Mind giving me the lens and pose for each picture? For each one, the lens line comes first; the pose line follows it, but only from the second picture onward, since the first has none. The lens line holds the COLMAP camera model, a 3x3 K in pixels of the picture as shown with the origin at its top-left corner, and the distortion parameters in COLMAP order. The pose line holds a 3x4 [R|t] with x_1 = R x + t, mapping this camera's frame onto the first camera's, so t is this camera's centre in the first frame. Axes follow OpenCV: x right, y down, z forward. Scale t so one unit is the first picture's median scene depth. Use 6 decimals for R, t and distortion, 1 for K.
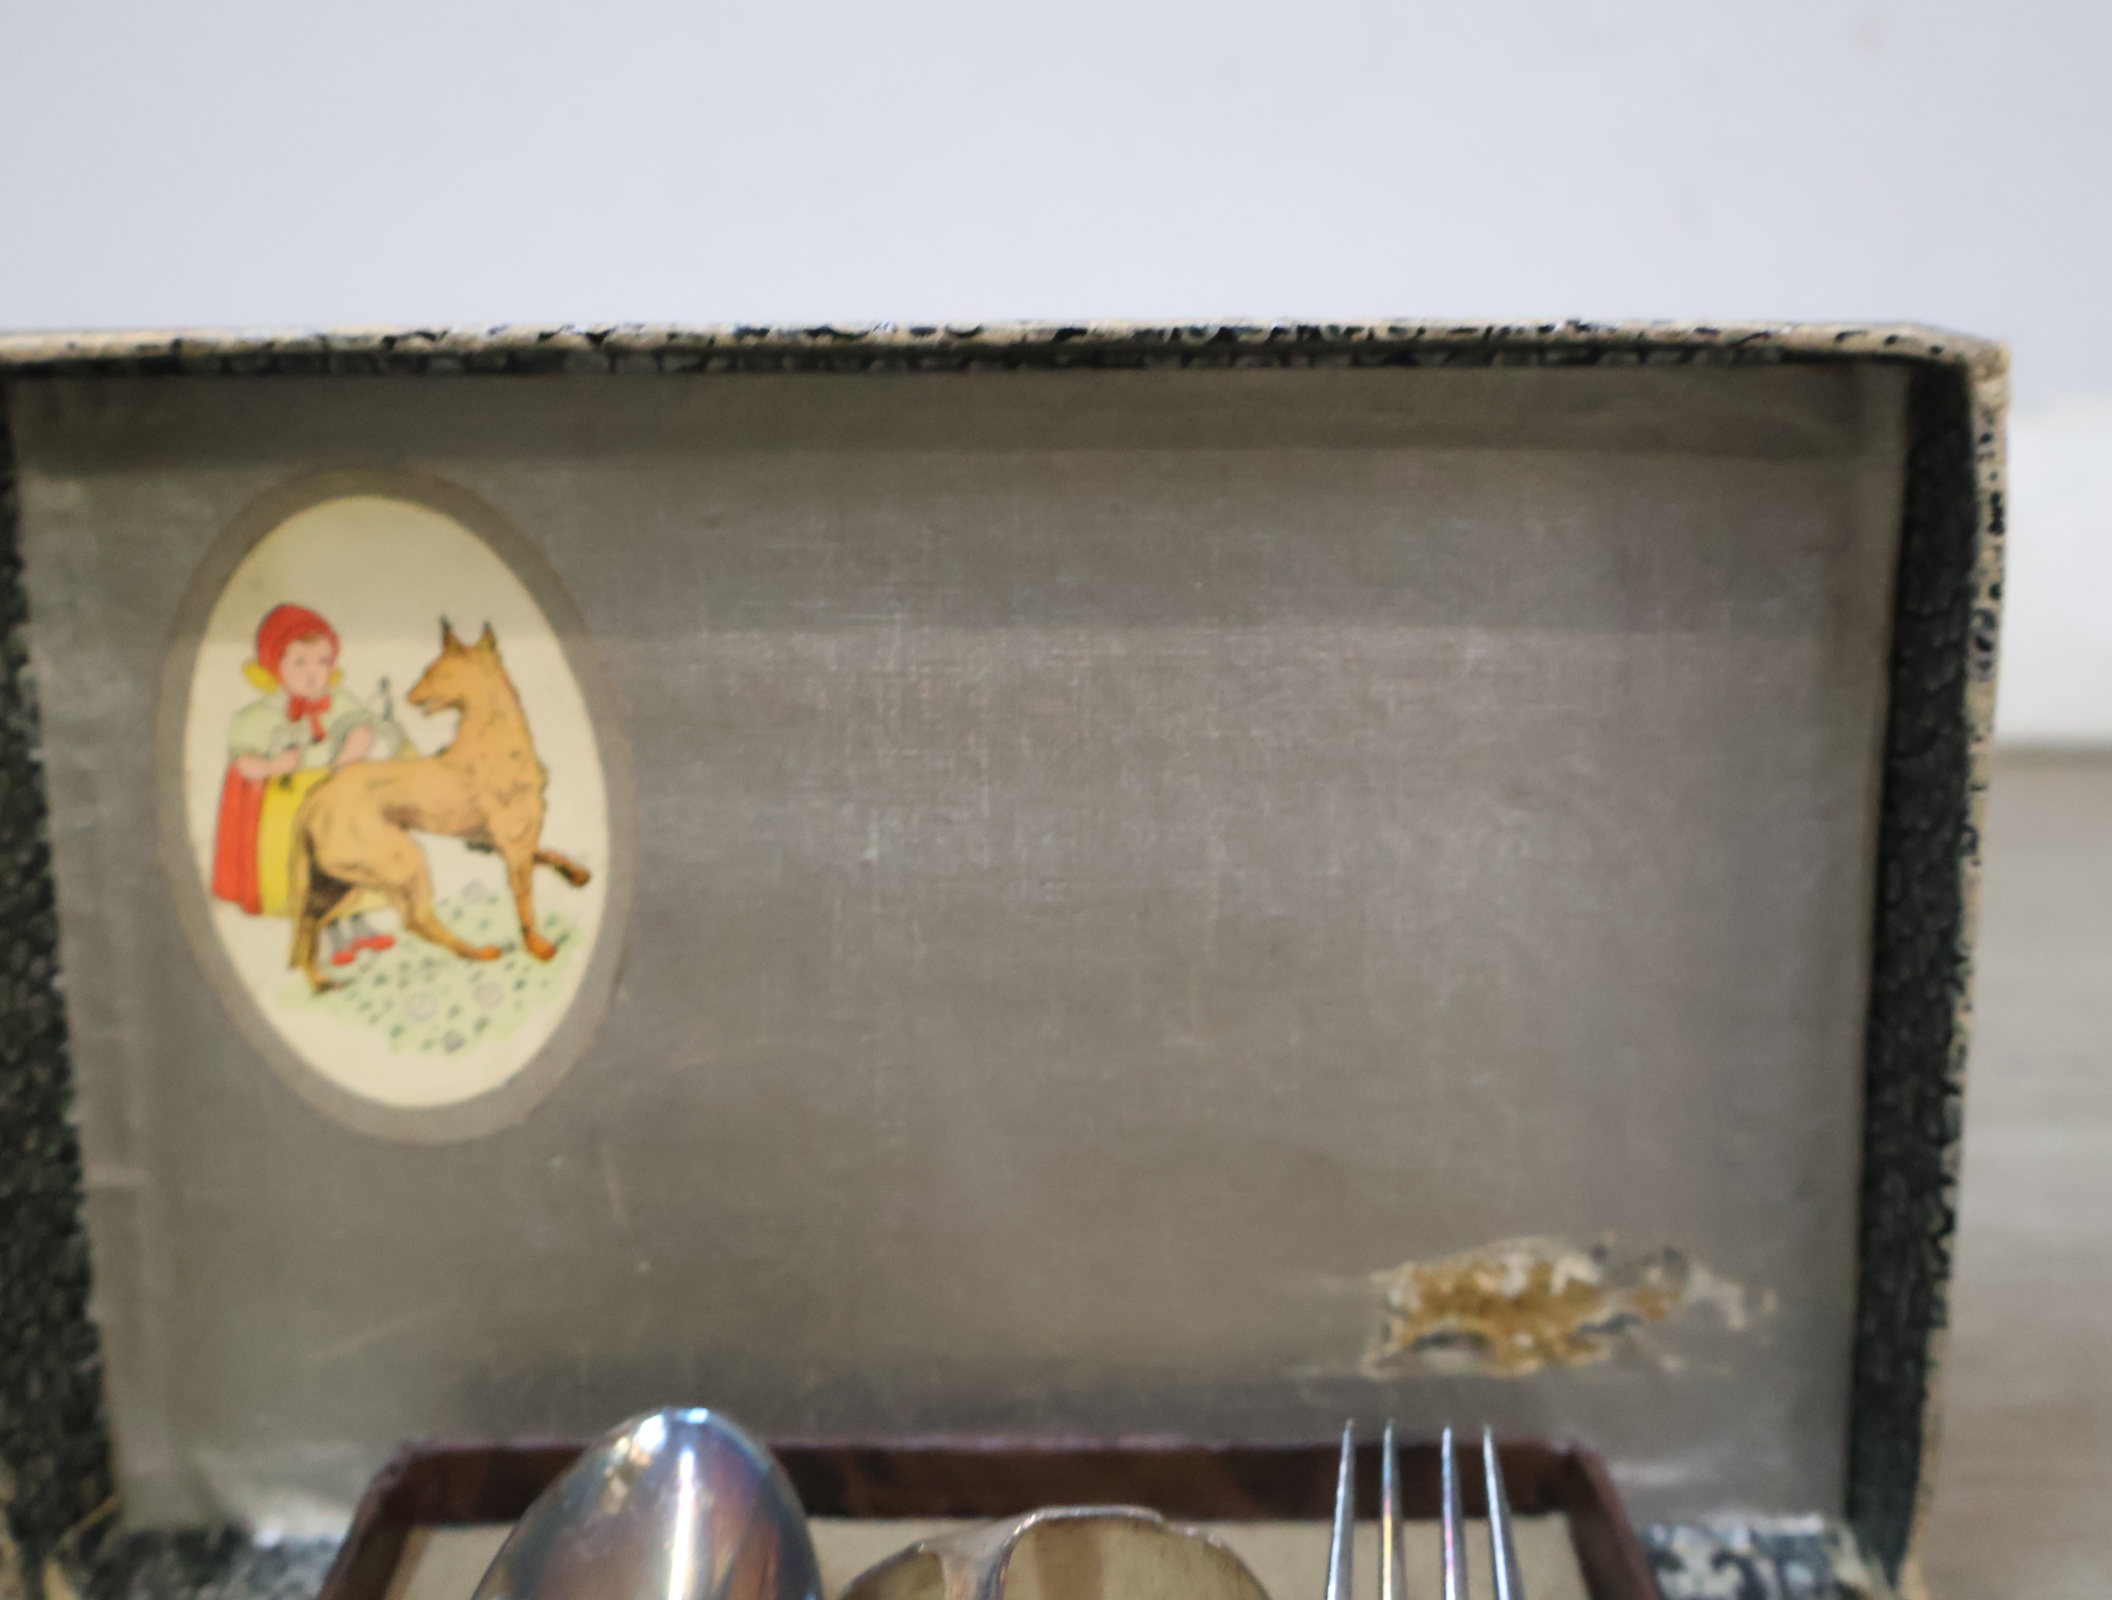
lens RADIAL K [[2714.1, 0, 1056.0], [0, 2714.1, 800.0], [0, 0, 1]] dist [0.008299, 0.036401]
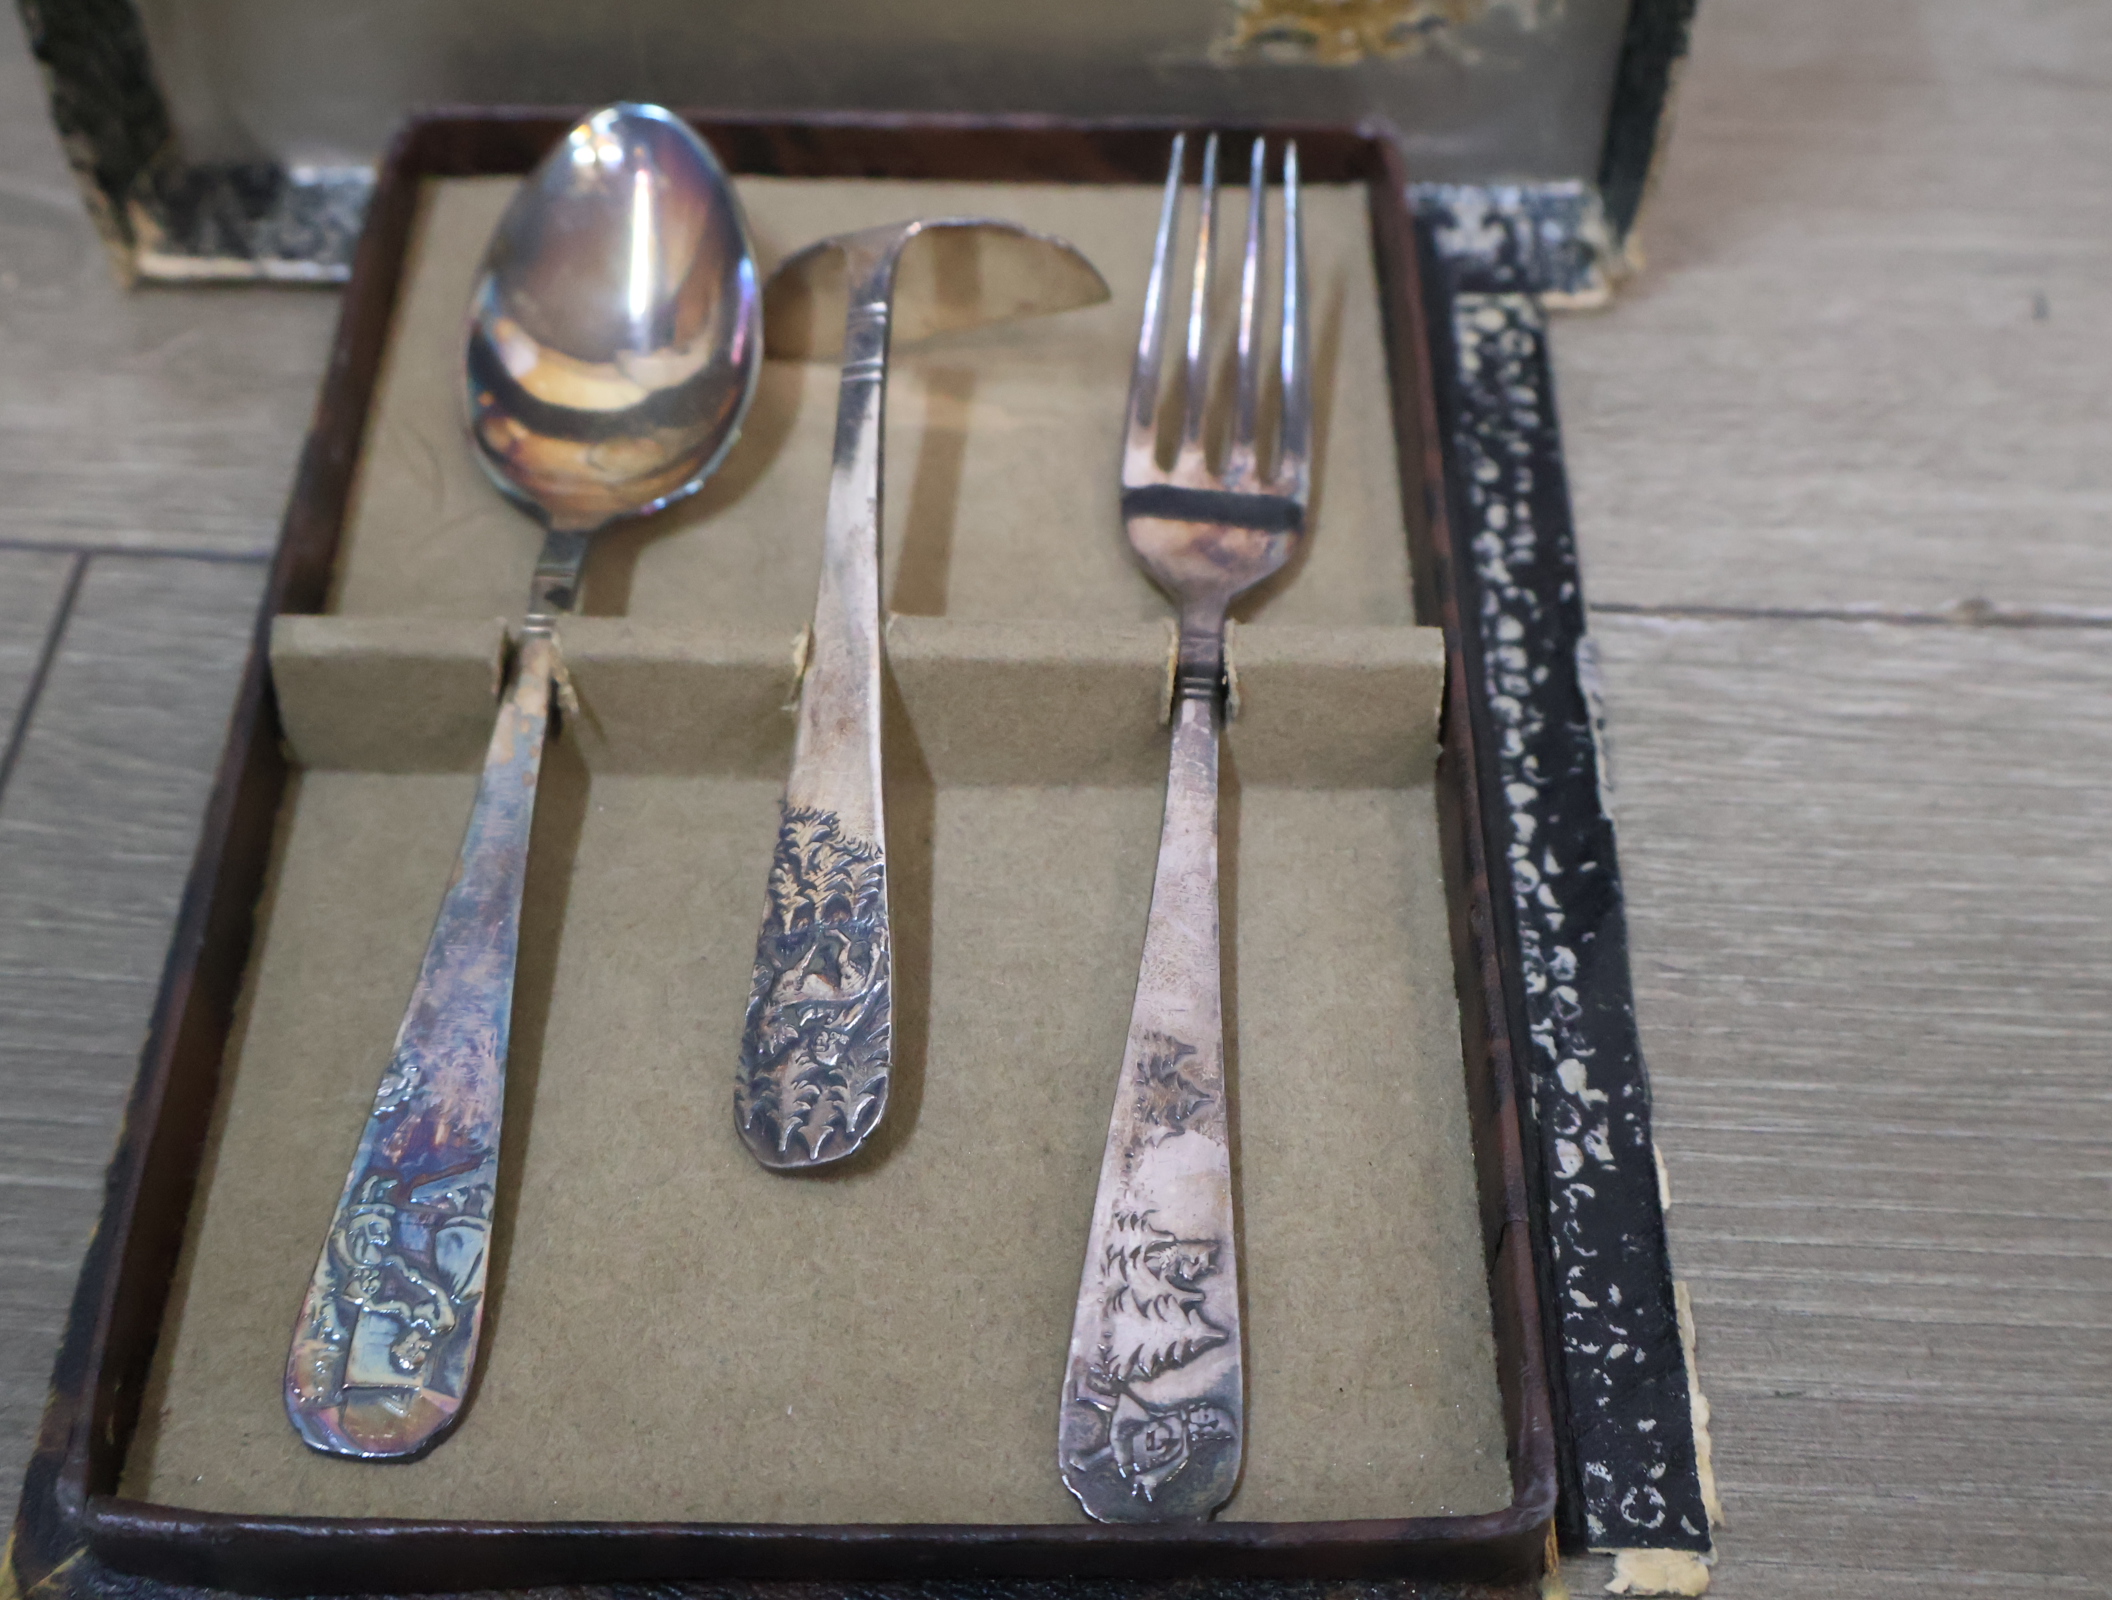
lens RADIAL K [[2714.1, 0, 1056.0], [0, 2714.1, 800.0], [0, 0, 1]] dist [0.008299, 0.036401]
pose [[0.999868, 0.013577, 0.008908, 0.039885], [-0.016237, 0.829224, 0.558680, -0.185146], [0.000198, -0.558751, 0.829336, -0.166527]]
